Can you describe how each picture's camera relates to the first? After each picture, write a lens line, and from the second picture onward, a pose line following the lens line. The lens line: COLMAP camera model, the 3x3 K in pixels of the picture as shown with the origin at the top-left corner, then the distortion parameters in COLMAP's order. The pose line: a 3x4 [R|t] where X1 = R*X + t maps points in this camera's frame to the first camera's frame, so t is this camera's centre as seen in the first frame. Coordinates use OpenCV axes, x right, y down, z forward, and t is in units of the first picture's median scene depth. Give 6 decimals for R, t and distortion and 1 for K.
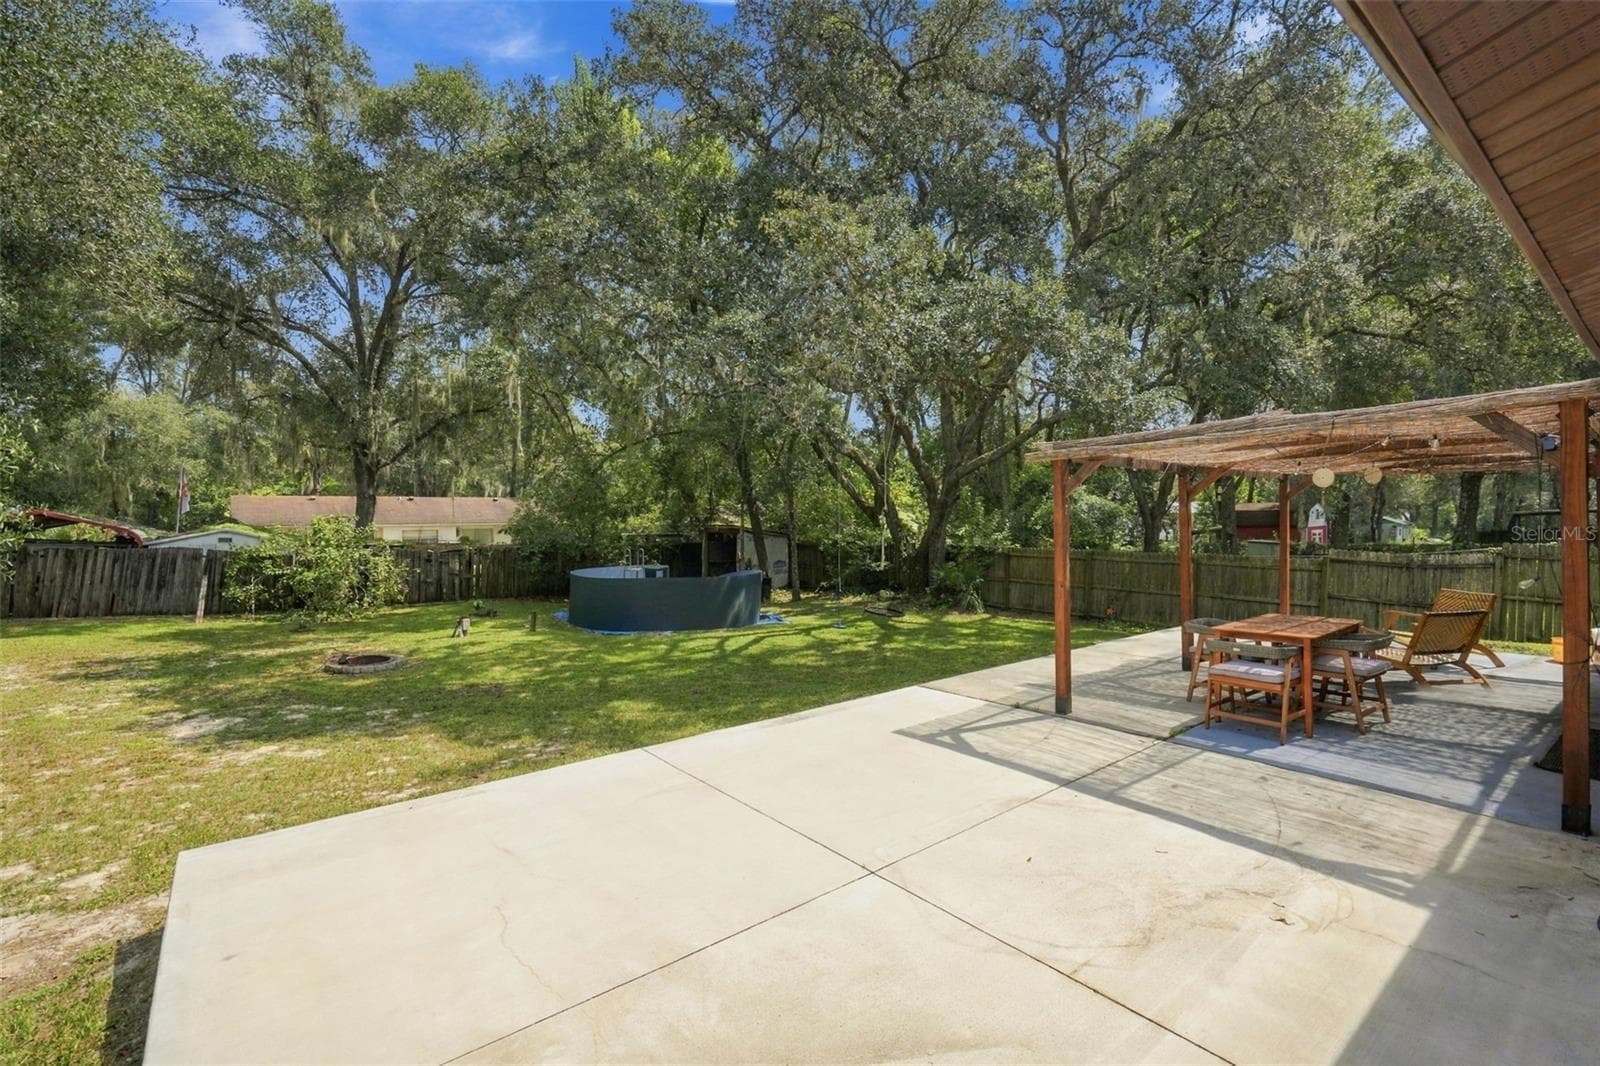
lens RADIAL K [[722.4, 0, 823.8], [0, 722.4, 504.3], [0, 0, 1]] dist [-0.001402, 0.000272]
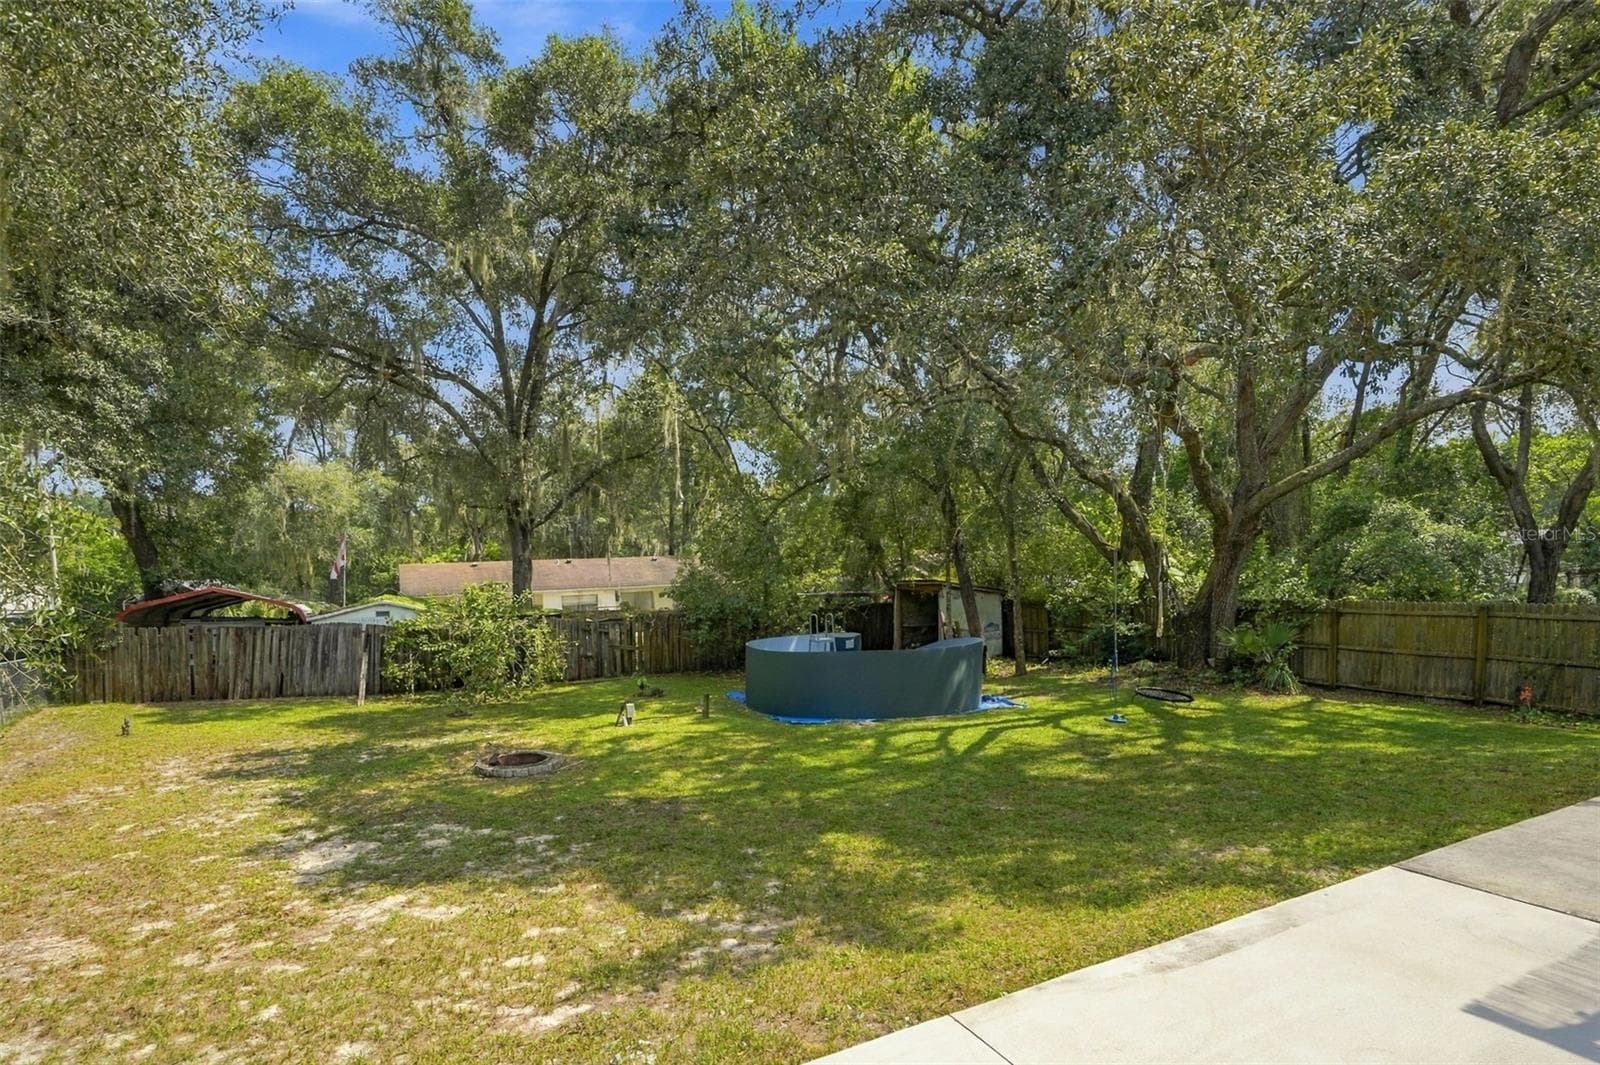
lens RADIAL K [[800.9, 0, 798.7], [0, 800.9, 566.4], [0, 0, 1]] dist [-0.002091, -0.000633]
pose [[0.969480, -0.033897, -0.242817, -0.074964], [0.037171, 0.999269, 0.008913, 0.000716], [0.242338, -0.017667, 0.970031, 0.150189]]
